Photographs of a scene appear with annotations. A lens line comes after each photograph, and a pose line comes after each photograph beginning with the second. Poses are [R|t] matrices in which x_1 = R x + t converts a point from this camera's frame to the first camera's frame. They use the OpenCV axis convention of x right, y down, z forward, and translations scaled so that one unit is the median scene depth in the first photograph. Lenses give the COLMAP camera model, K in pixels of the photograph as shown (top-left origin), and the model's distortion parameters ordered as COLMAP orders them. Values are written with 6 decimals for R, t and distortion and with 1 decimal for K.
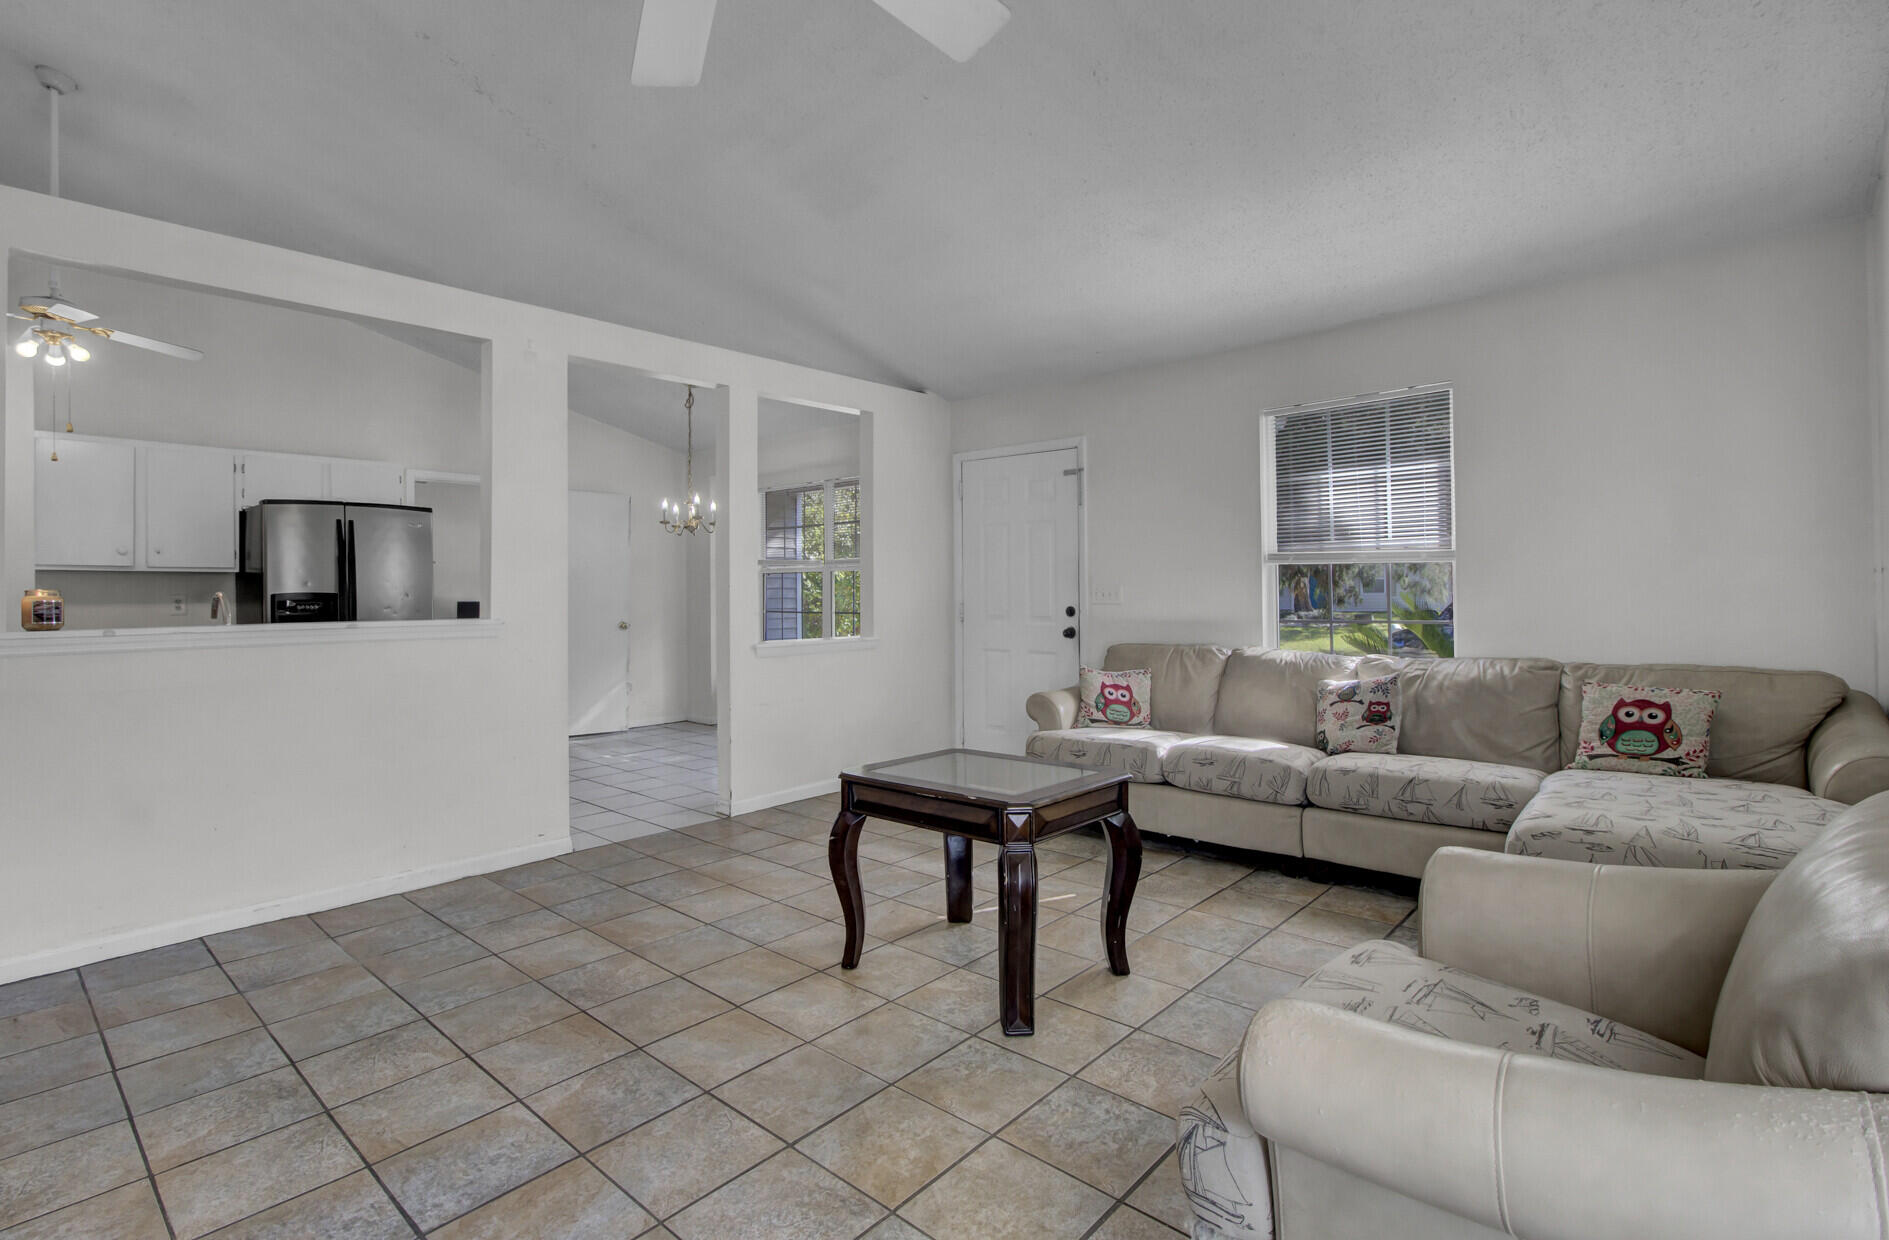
lens RADIAL K [[887.2, 0, 948.5], [0, 887.2, 606.1], [0, 0, 1]] dist [-0.008616, 0.000243]
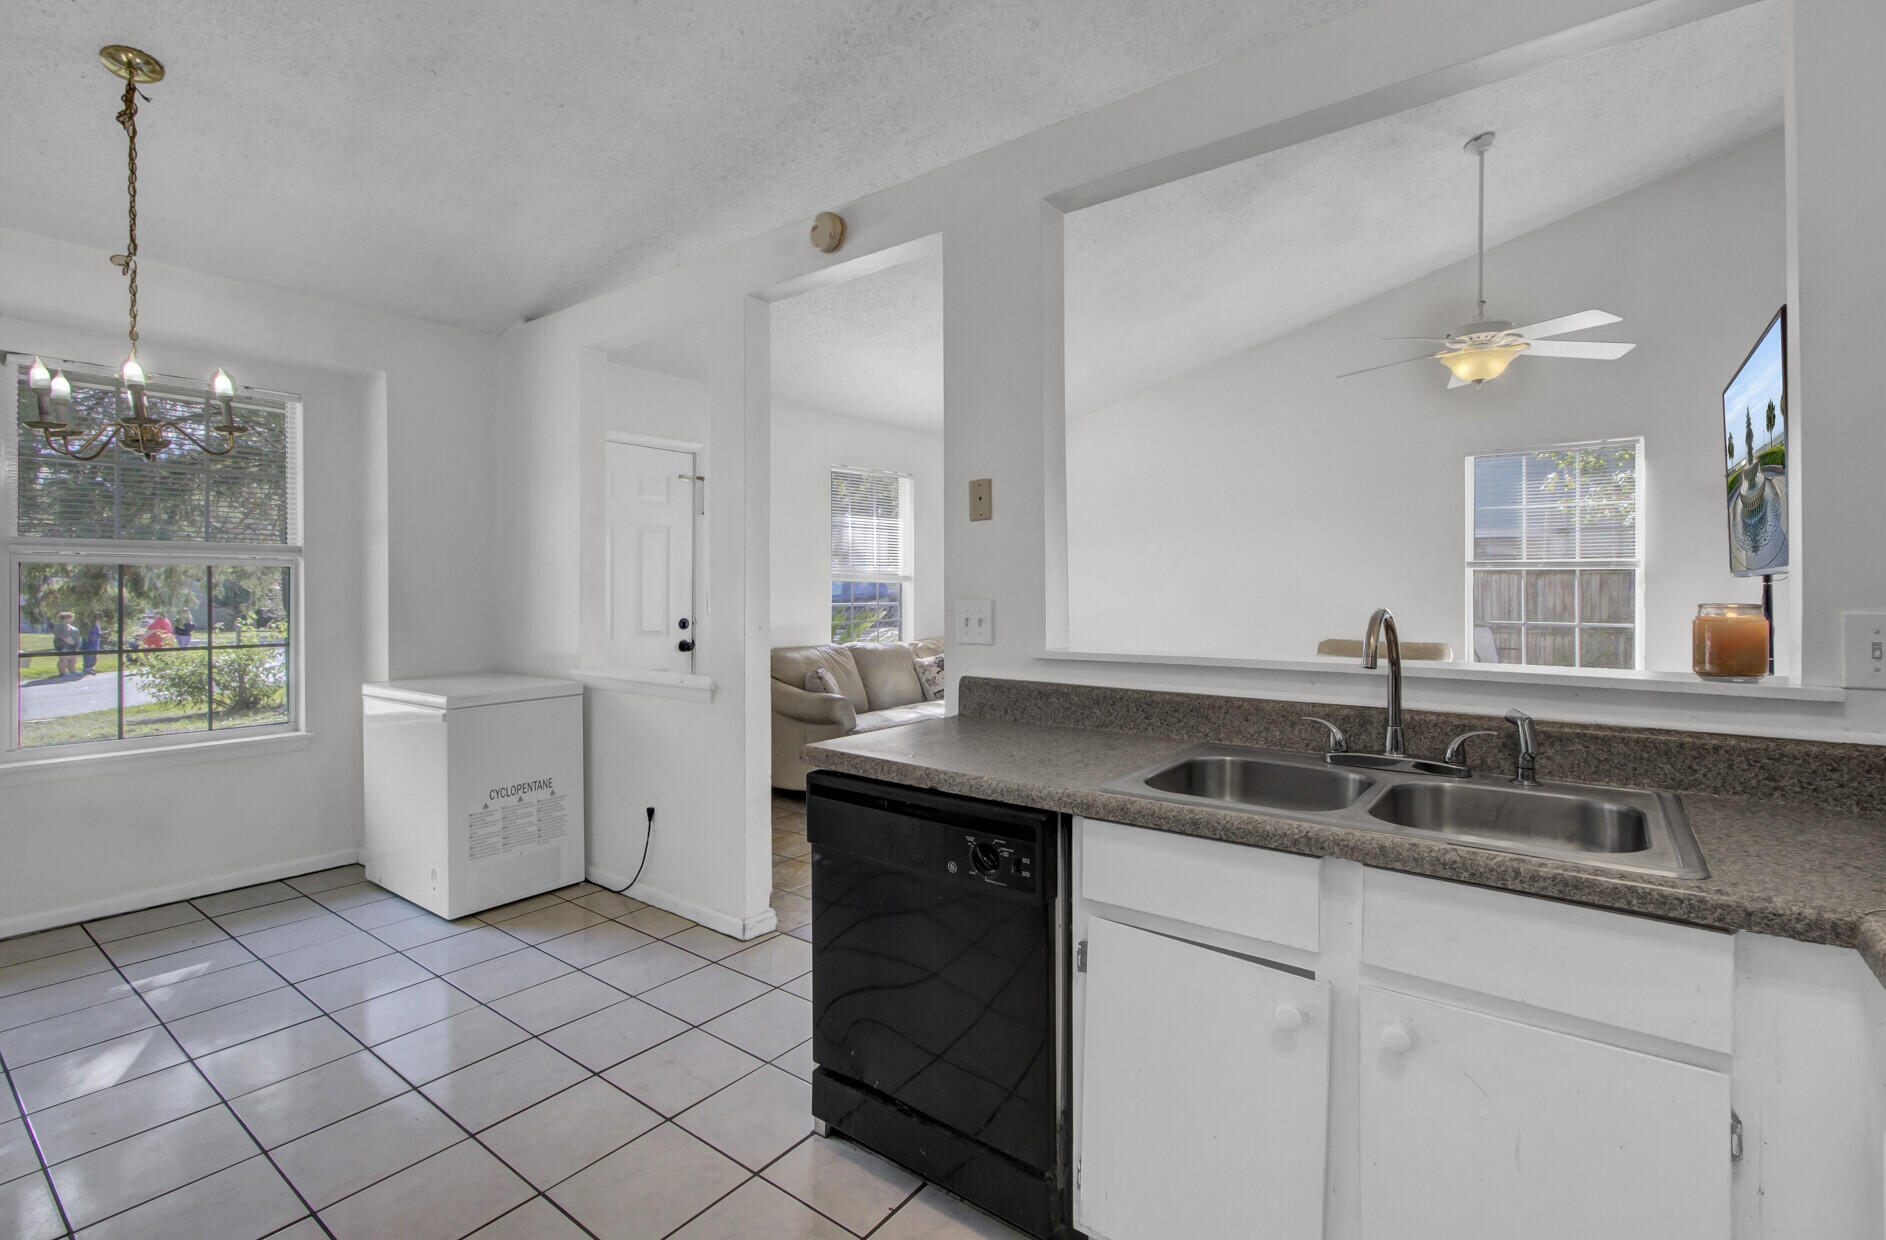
lens RADIAL K [[870.3, 0, 944.6], [0, 870.3, 598.6], [0, 0, 1]] dist [-0.000358, 0.000677]
pose [[-0.071983, -0.000945, 0.997405, -1.138006], [0.015985, 0.999870, 0.002101, -0.025321], [-0.997278, 0.016095, -0.071959, 1.114215]]
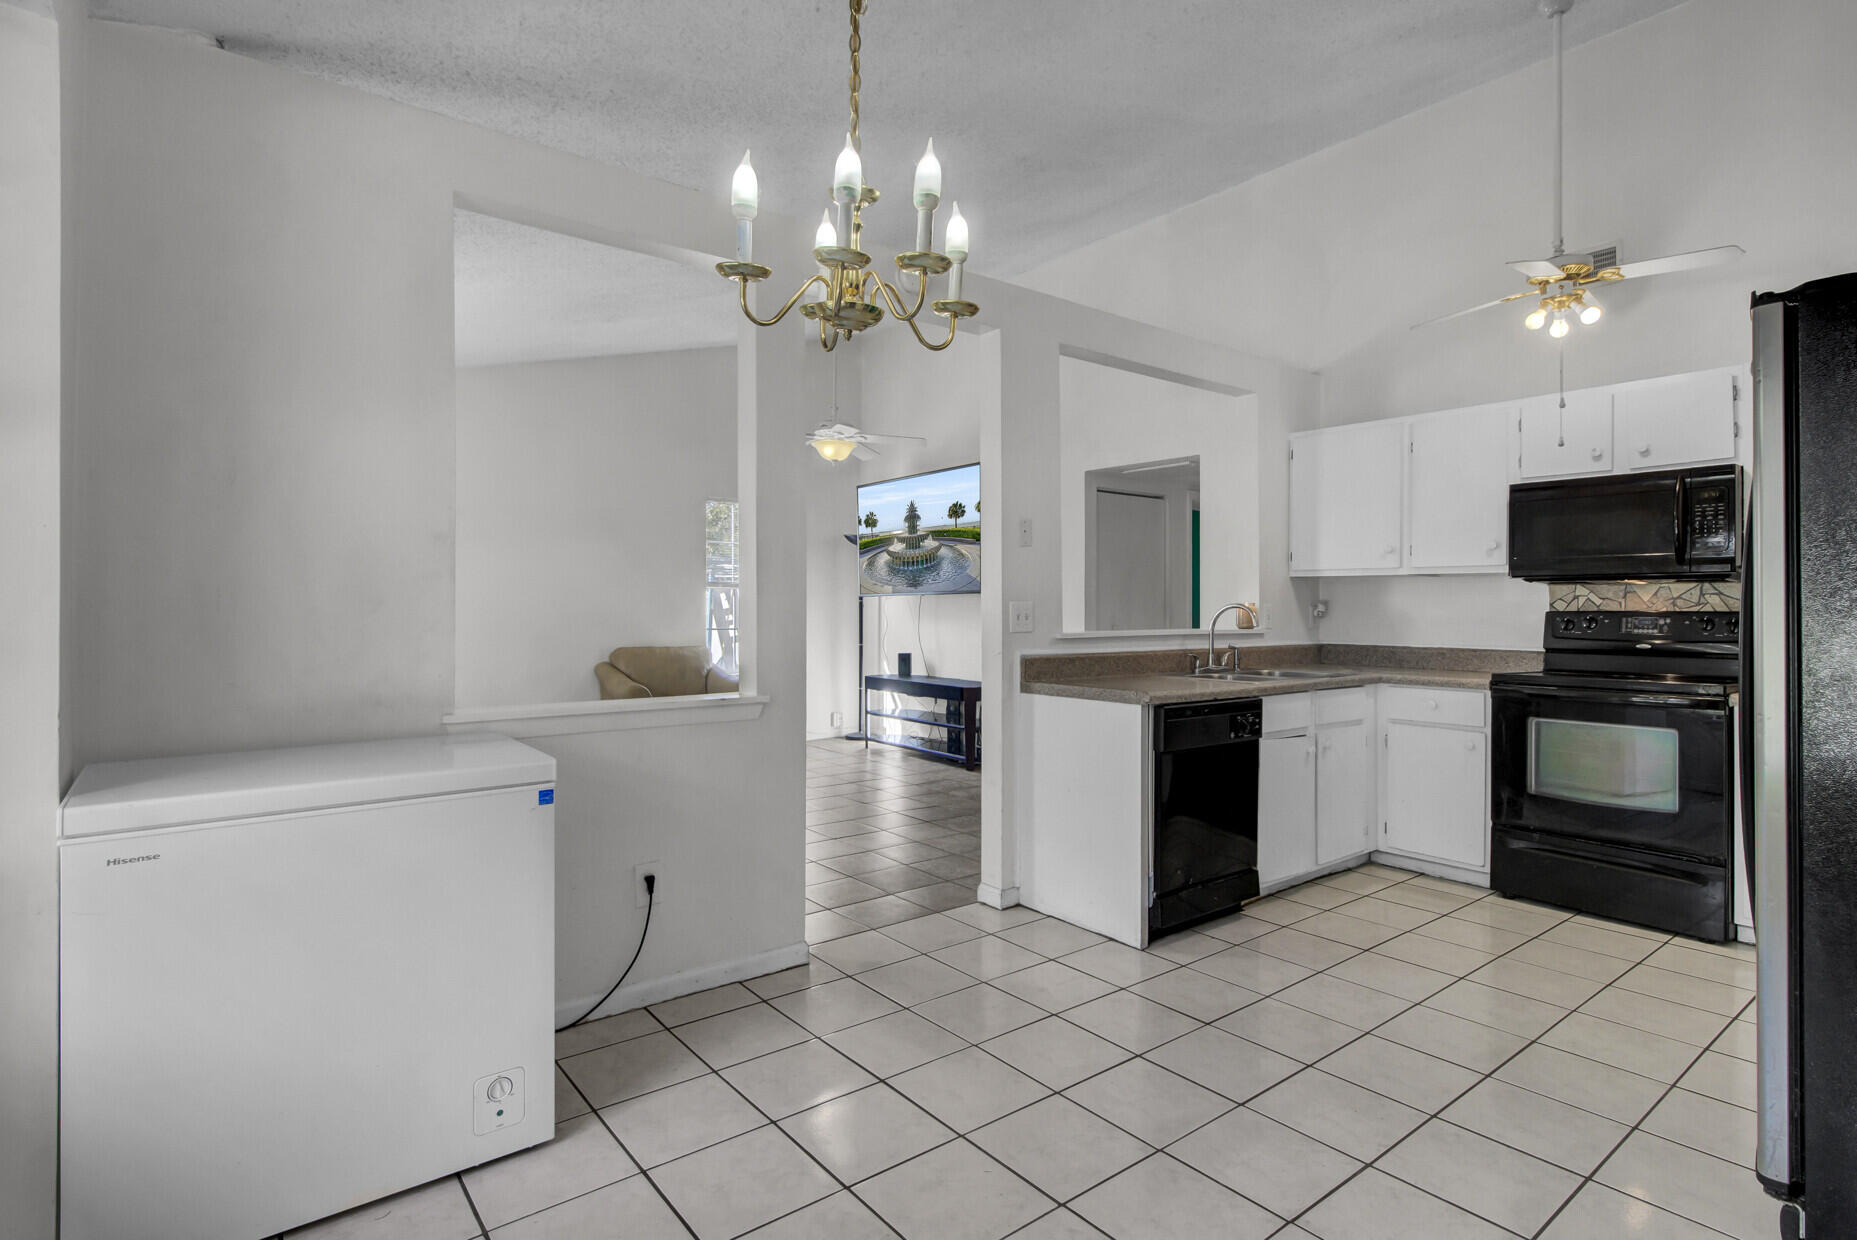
lens RADIAL K [[925.2, 0, 924.9], [0, 925.2, 606.7], [0, 0, 1]] dist [0.038382, -0.028336]
pose [[-0.984167, 0.008729, 0.177026, -0.569518], [0.010702, 0.999891, 0.010191, -0.028757], [-0.176918, 0.011924, -0.984153, 2.028066]]
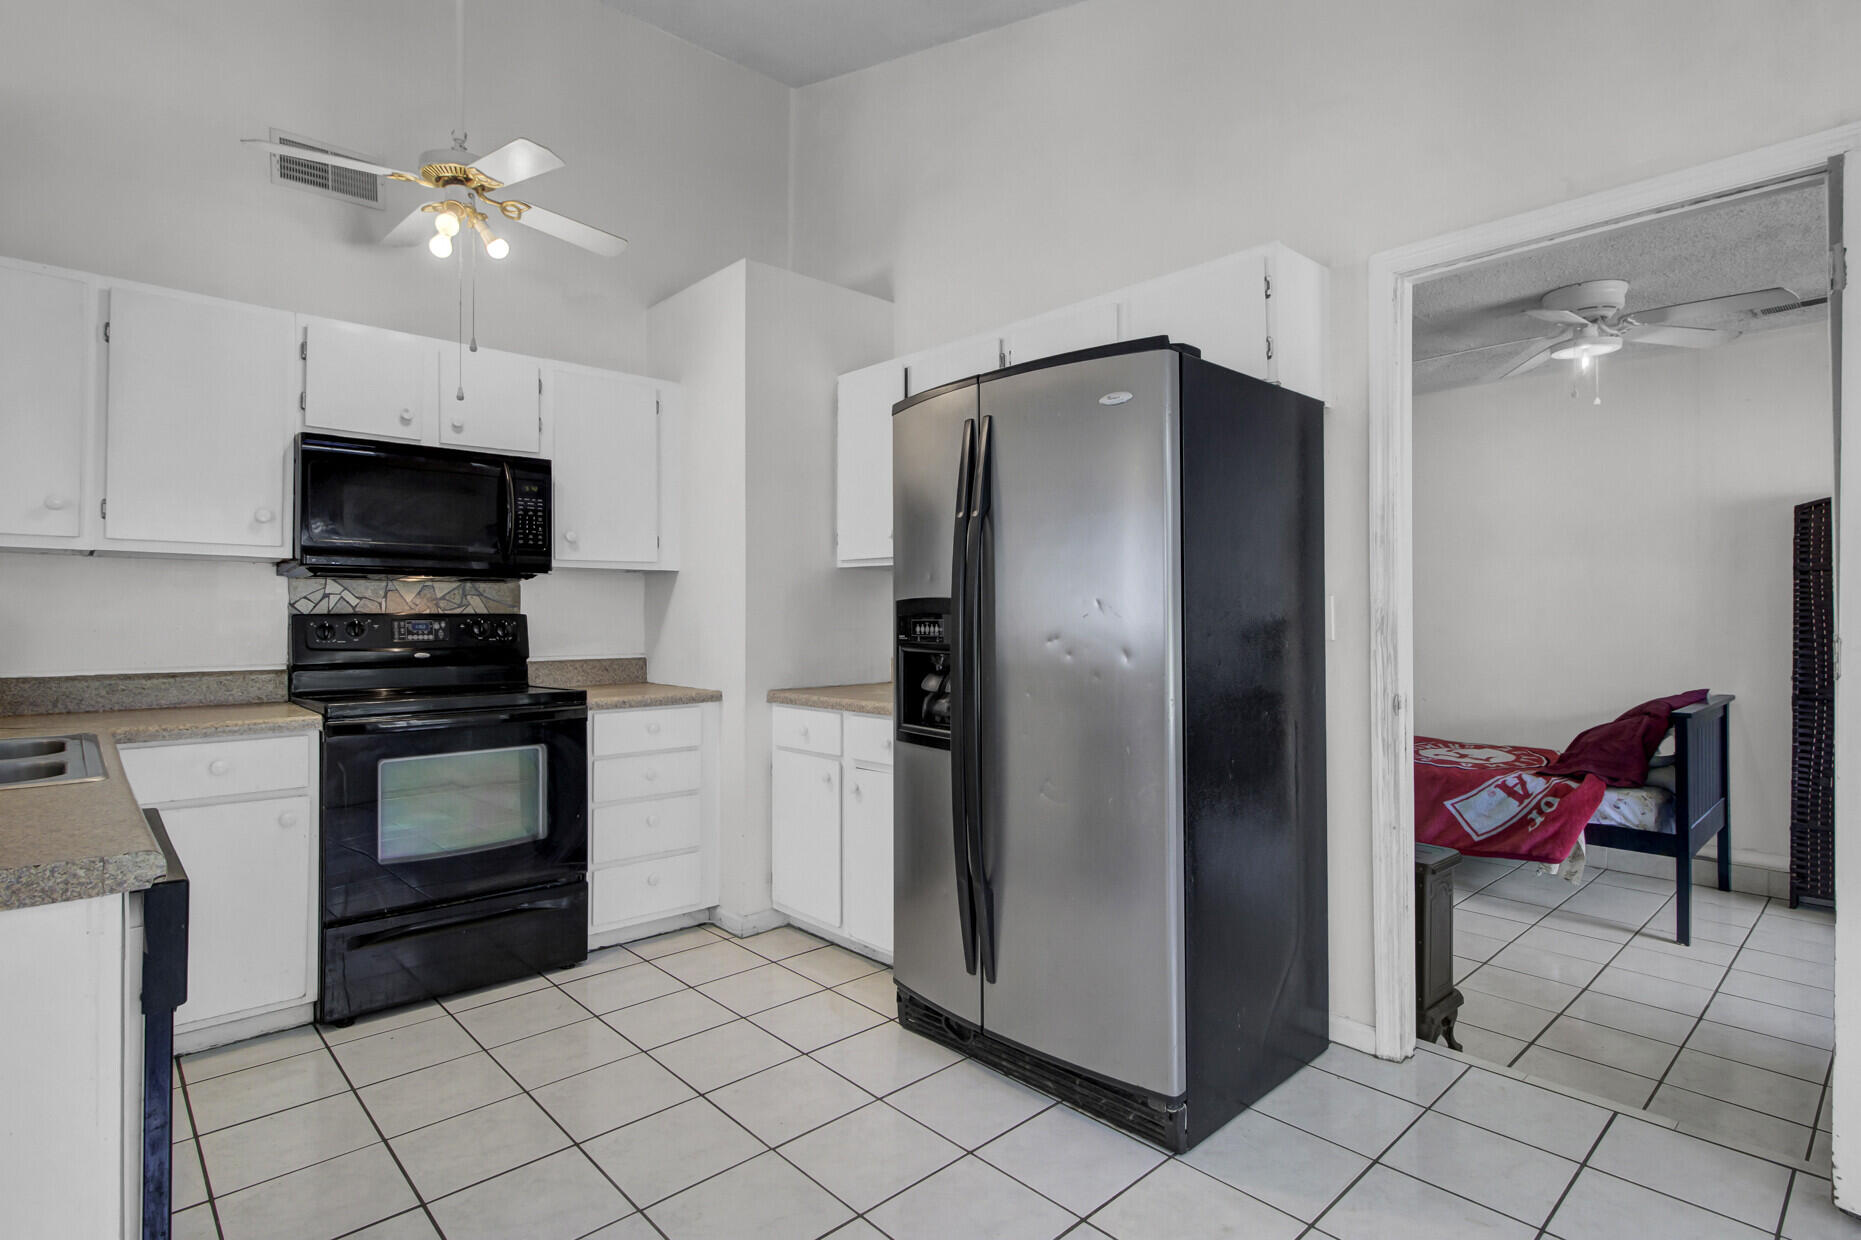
lens RADIAL K [[927.2, 0, 926.9], [0, 927.2, 606.6], [0, 0, 1]] dist [0.038382, -0.028336]
pose [[-0.104935, 0.000602, -0.994479, -0.348283], [-0.012226, 0.999923, 0.001896, -0.018565], [0.994404, 0.012357, -0.104920, 1.427074]]
